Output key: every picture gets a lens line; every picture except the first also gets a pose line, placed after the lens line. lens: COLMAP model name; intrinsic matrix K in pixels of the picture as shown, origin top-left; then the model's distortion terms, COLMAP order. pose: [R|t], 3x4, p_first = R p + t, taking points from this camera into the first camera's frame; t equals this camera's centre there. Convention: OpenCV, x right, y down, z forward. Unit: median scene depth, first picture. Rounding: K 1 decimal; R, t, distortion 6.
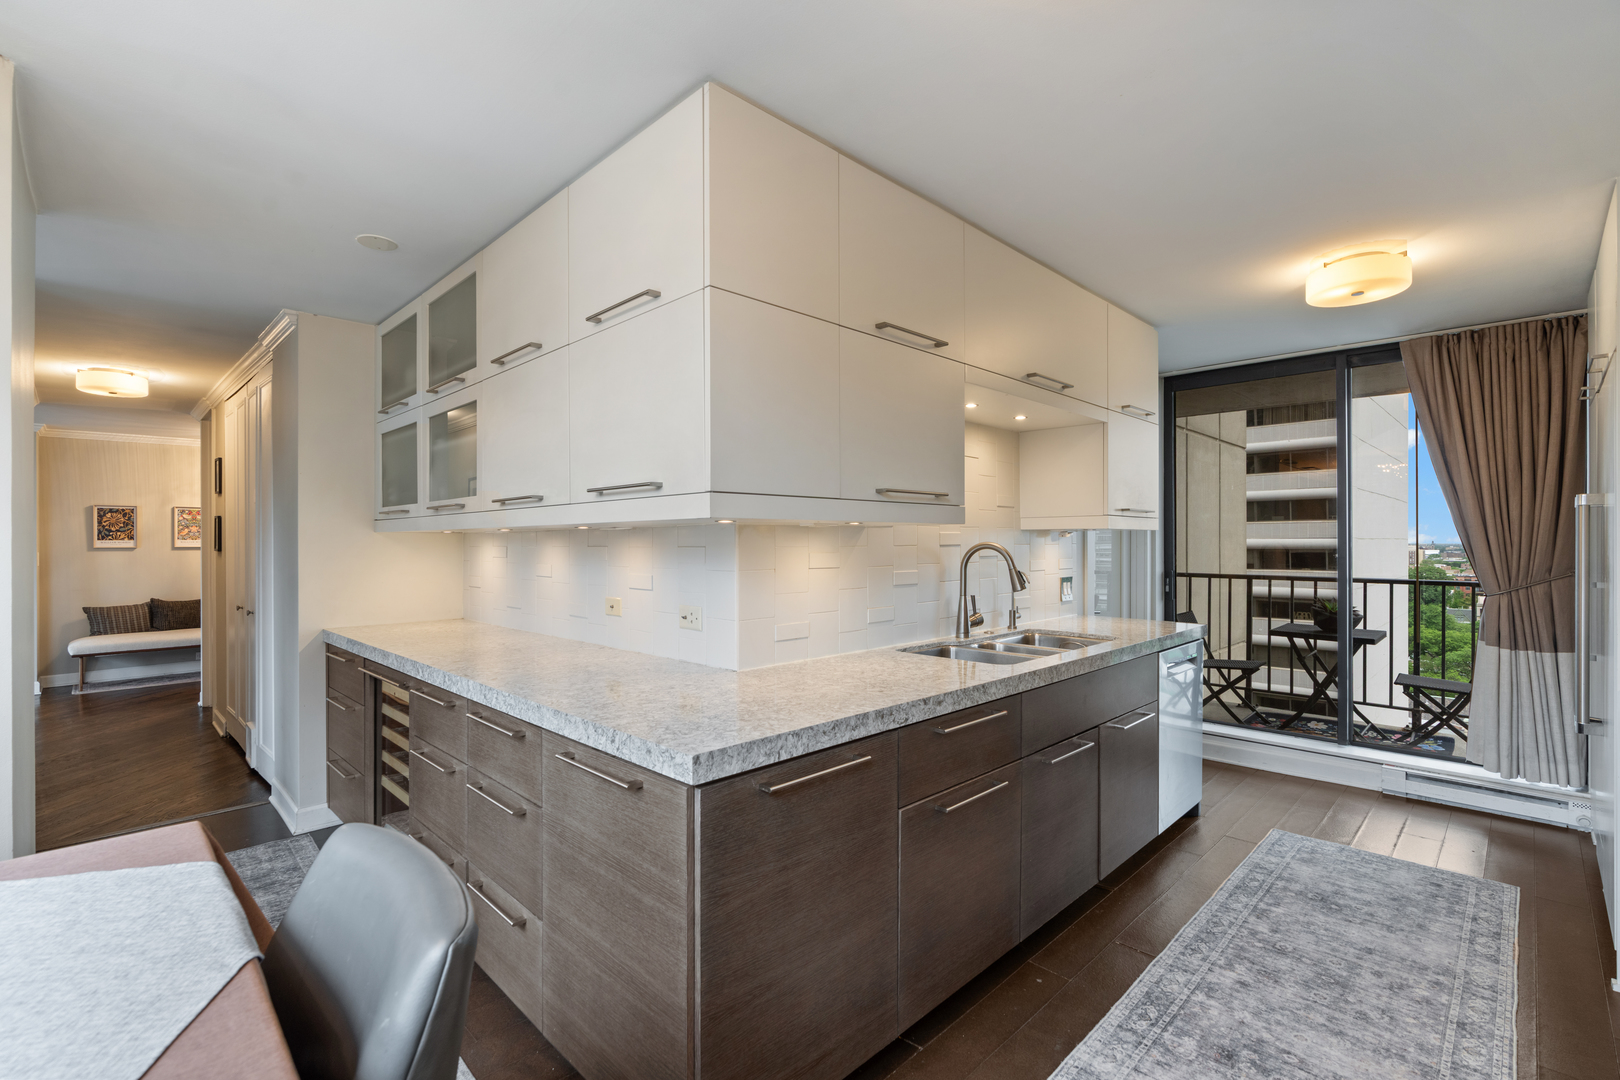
lens RADIAL K [[720.0, 0, 810.0], [0, 720.0, 540.0], [0, 0, 1]] dist [-0.000459, 0.000363]
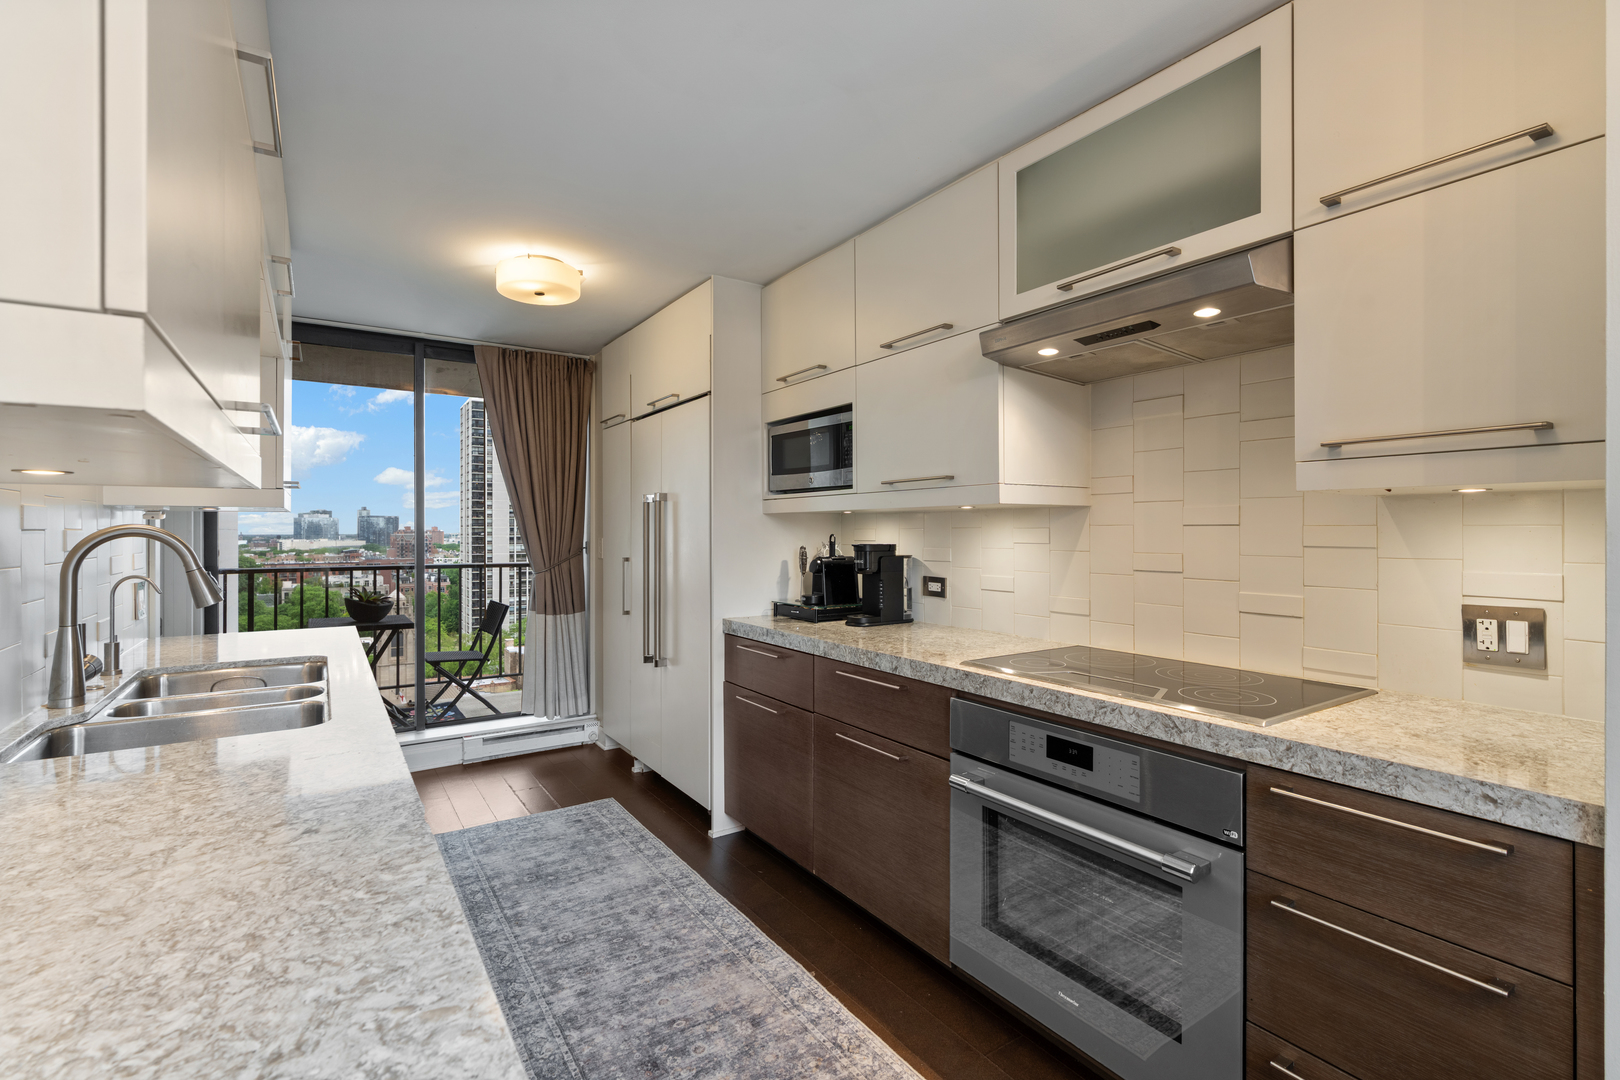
lens RADIAL K [[729.9, 0, 785.7], [0, 729.9, 534.1], [0, 0, 1]] dist [0.003518, 0.000467]
pose [[0.218944, -0.004199, 0.975728, -0.248654], [-0.000635, 0.999990, 0.004446, 0.008302], [-0.975737, -0.001593, 0.218939, 0.481564]]
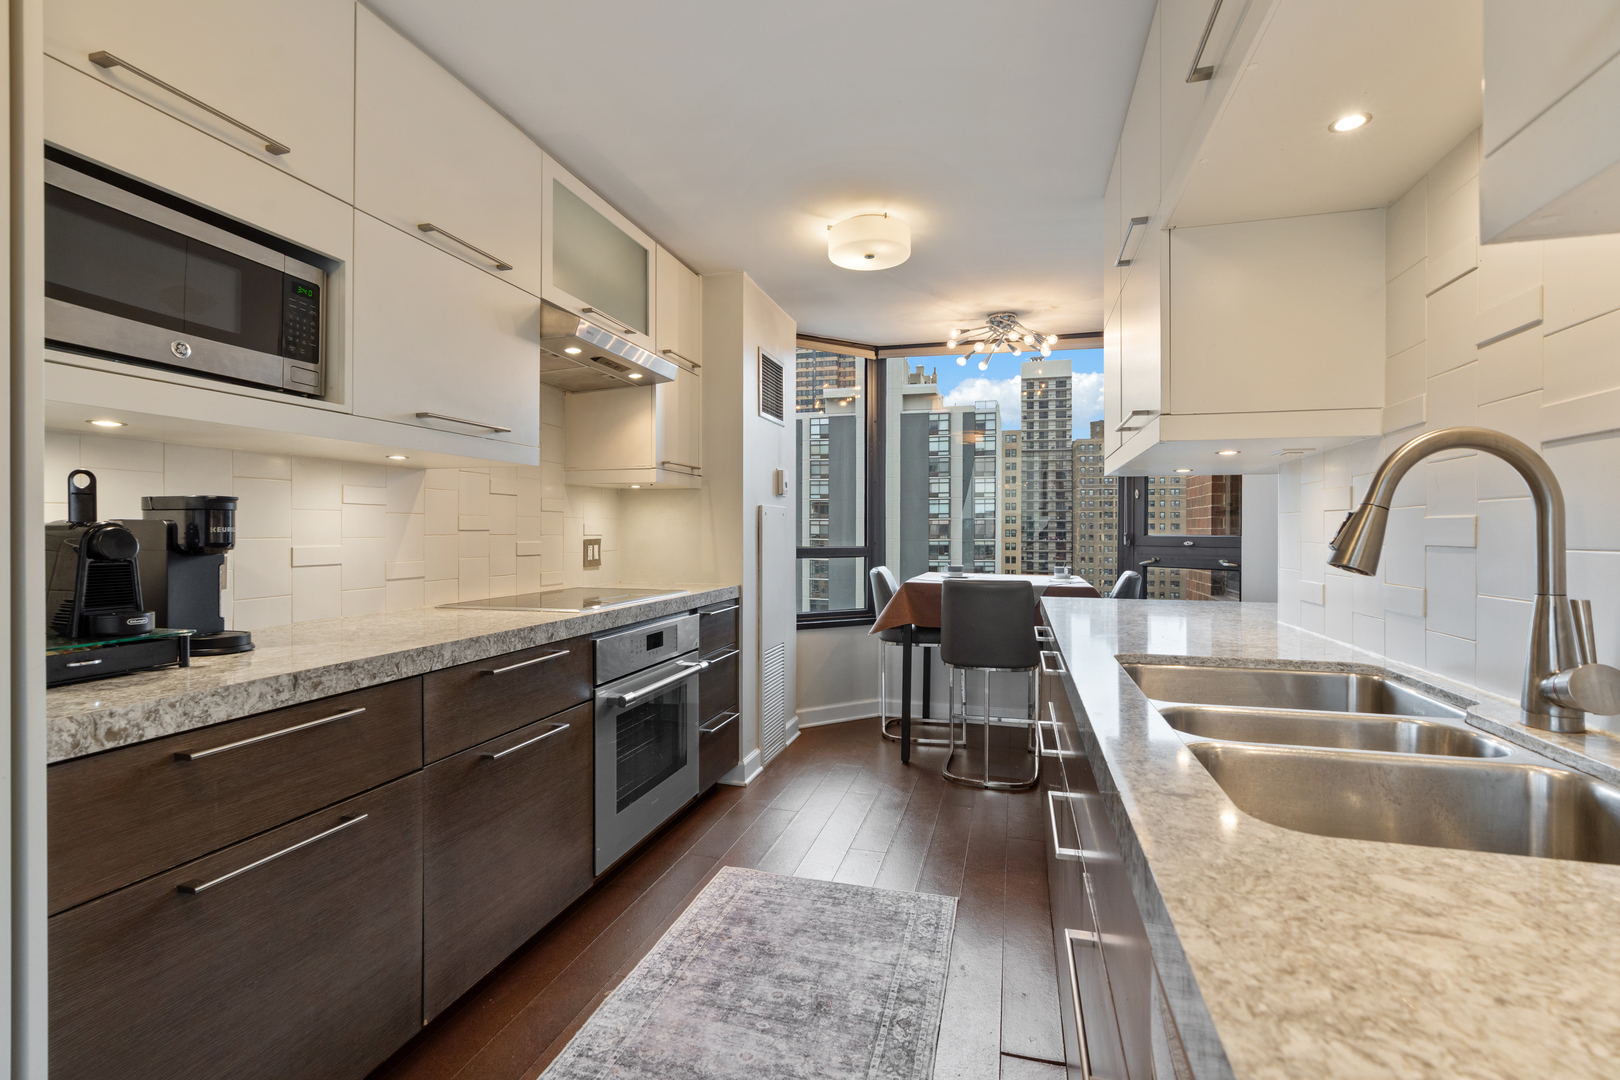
lens RADIAL K [[749.8, 0, 810.0], [0, 749.8, 540.0], [0, 0, 1]] dist [0.000523, 0.000311]
pose [[-0.871366, 0.005314, -0.490604, 0.842833], [0.000815, 0.999956, 0.009384, 0.062418], [0.490633, 0.007777, -0.871332, 1.450589]]
